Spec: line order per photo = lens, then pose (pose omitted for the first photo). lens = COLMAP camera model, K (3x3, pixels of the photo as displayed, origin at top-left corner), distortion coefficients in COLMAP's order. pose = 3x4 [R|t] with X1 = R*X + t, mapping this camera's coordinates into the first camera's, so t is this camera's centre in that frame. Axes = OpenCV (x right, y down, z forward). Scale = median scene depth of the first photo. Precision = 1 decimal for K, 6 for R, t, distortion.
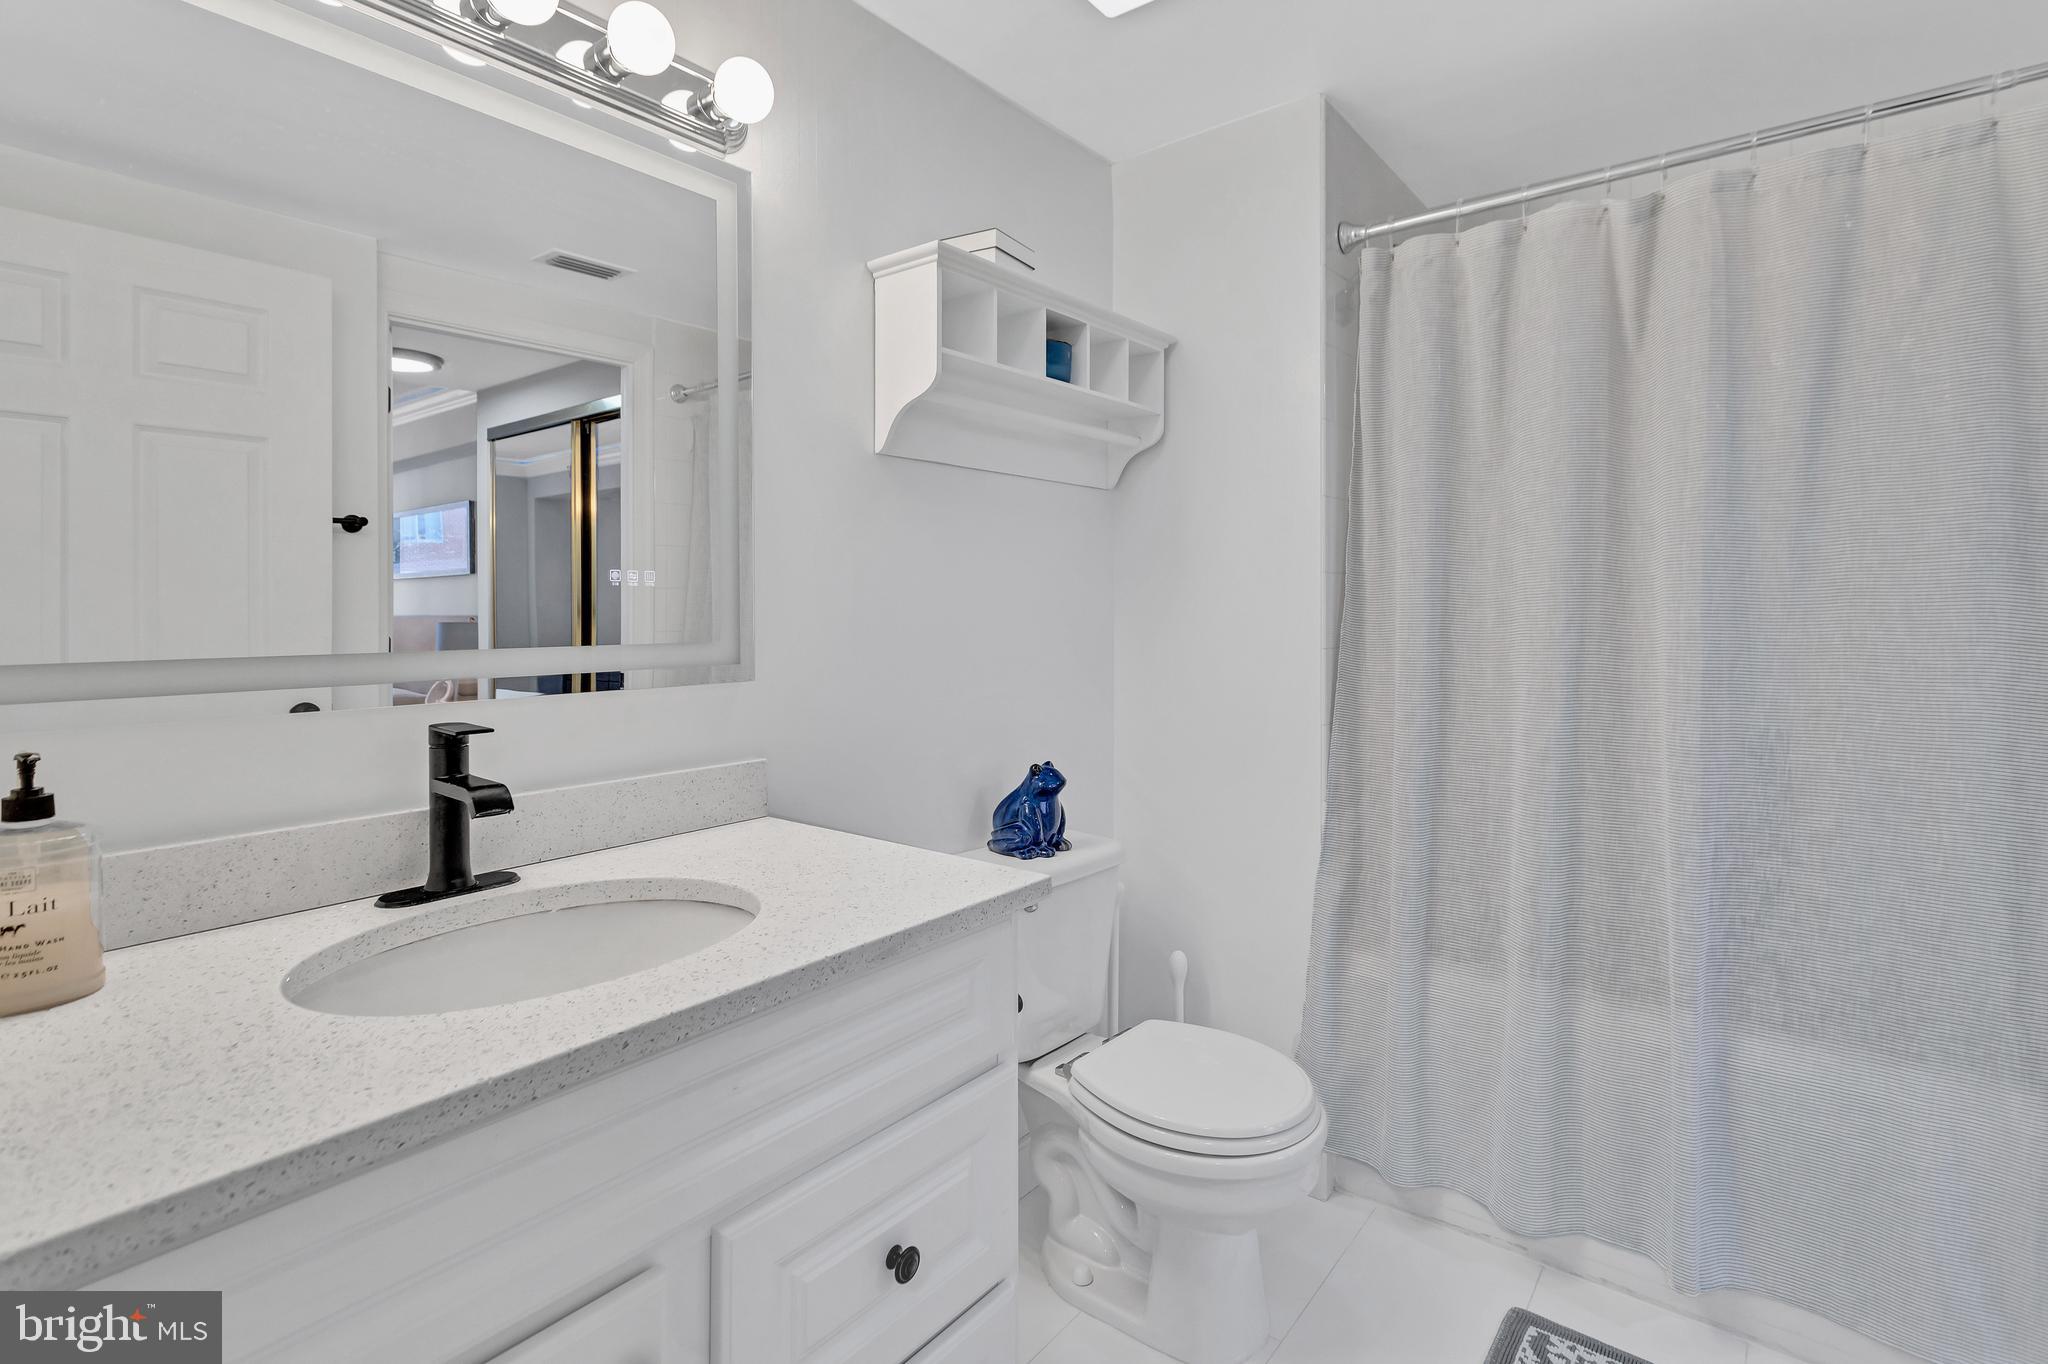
lens RADIAL K [[966.0, 0, 1082.1], [0, 966.0, 646.1], [0, 0, 1]] dist [-0.003838, 0.002486]
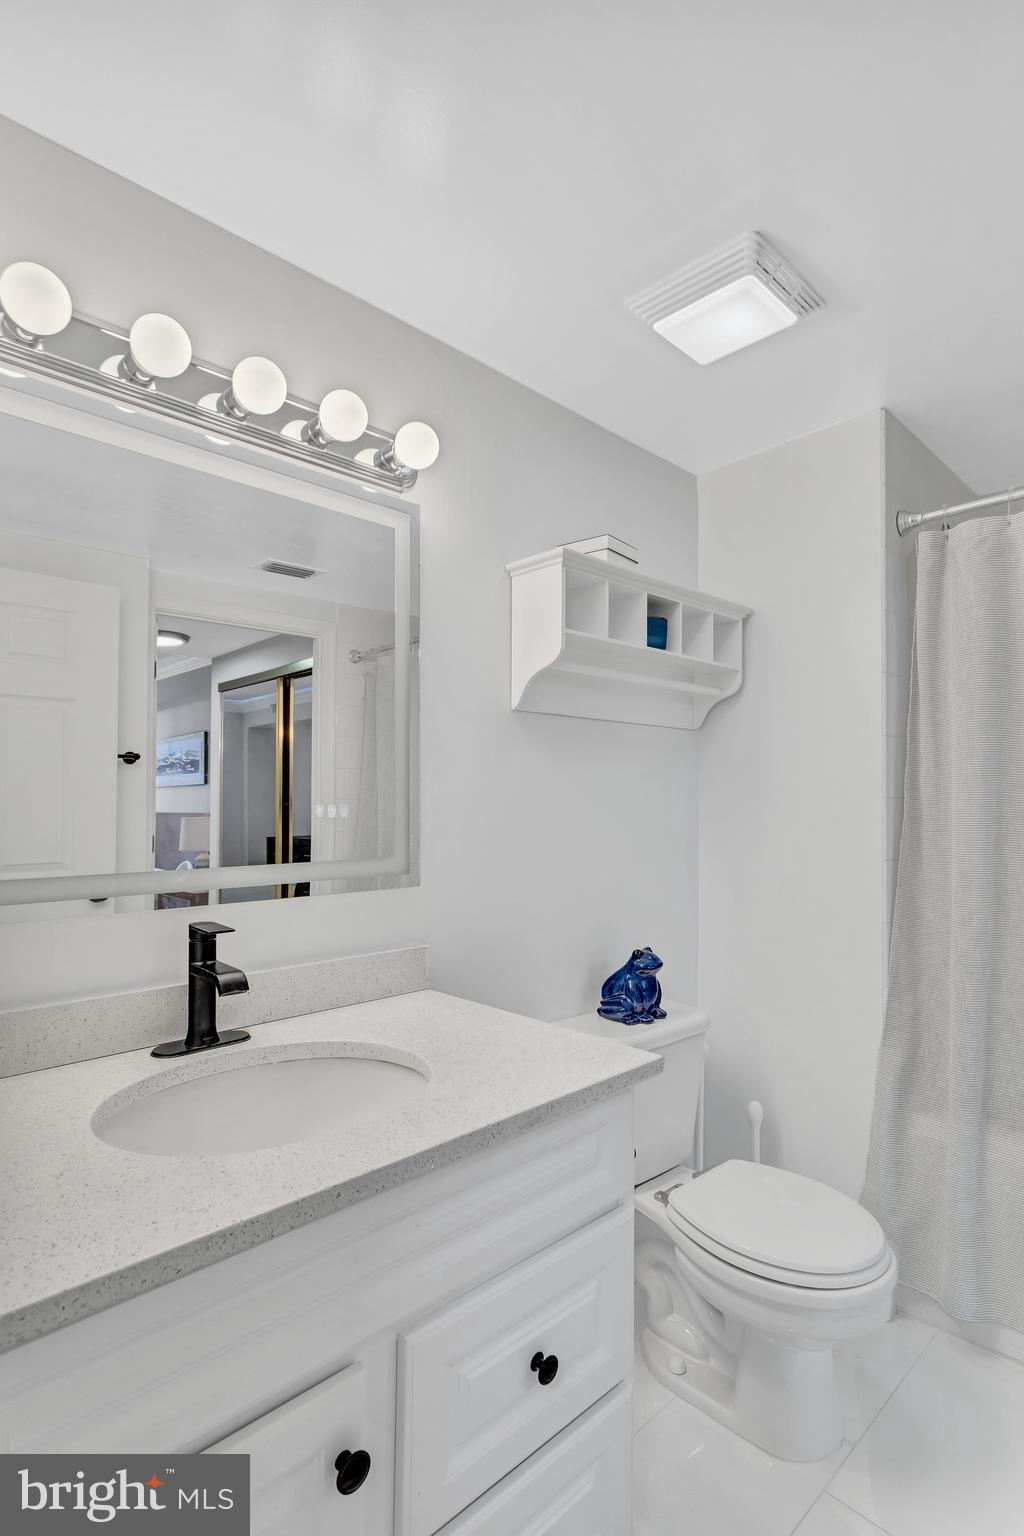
lens RADIAL K [[724.5, 0, 510.6], [0, 724.5, 763.6], [0, 0, 1]] dist [-0.003838, 0.002486]
pose [[0.989774, -0.017853, -0.141520, -0.081191], [0.012970, 0.999291, -0.035357, -0.095347], [0.142051, 0.033160, 0.989304, 0.053122]]
